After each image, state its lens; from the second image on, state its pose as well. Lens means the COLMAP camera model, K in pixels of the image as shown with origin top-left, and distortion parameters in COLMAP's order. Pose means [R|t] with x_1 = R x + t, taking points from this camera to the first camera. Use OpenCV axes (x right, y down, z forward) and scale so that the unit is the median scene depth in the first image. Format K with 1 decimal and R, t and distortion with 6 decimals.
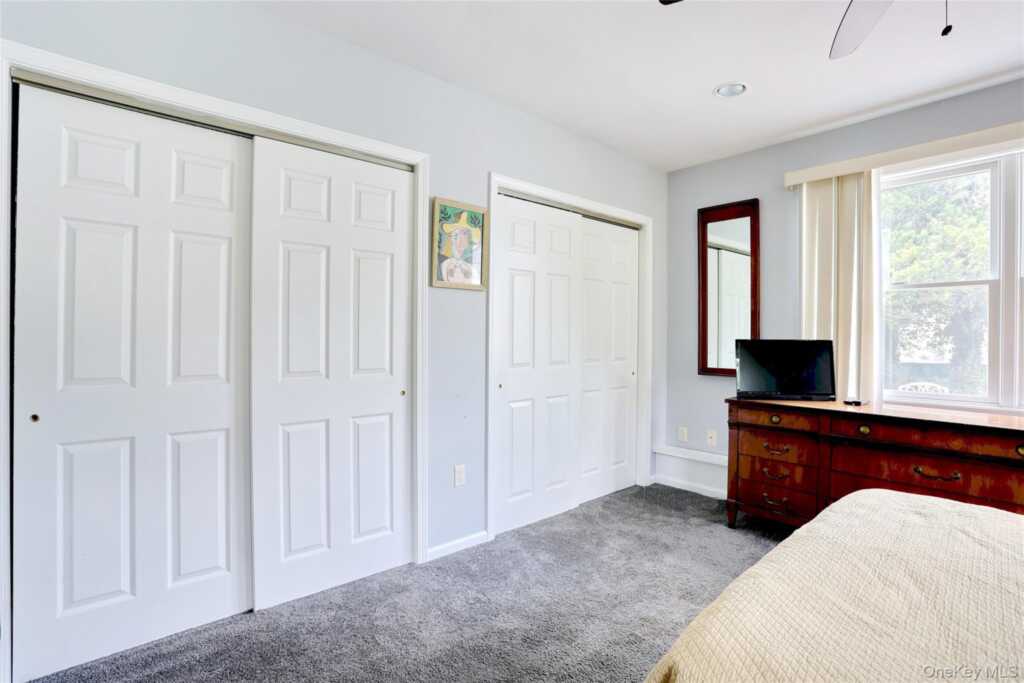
lens RADIAL K [[497.9, 0, 506.2], [0, 497.9, 335.2], [0, 0, 1]] dist [-0.059011, 0.026564]
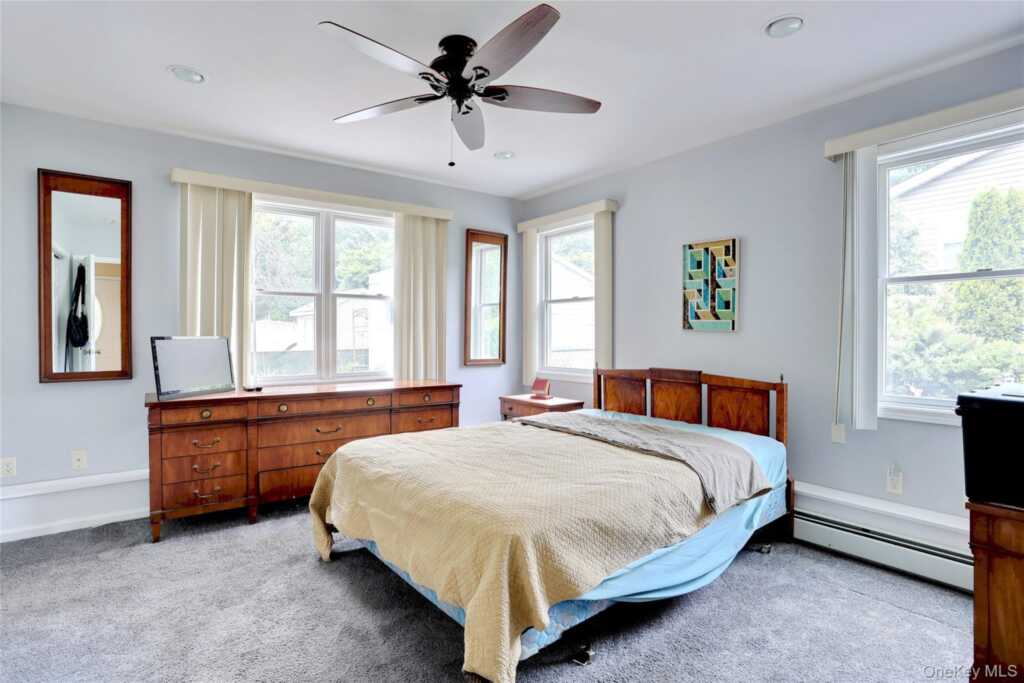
lens RADIAL K [[497.9, 0, 506.2], [0, 497.9, 335.2], [0, 0, 1]] dist [-0.059011, 0.026564]
pose [[0.091879, -0.009021, 0.995729, -0.393019], [0.001447, 0.999959, 0.008926, -0.001273], [-0.995769, 0.000621, 0.091888, 0.271458]]
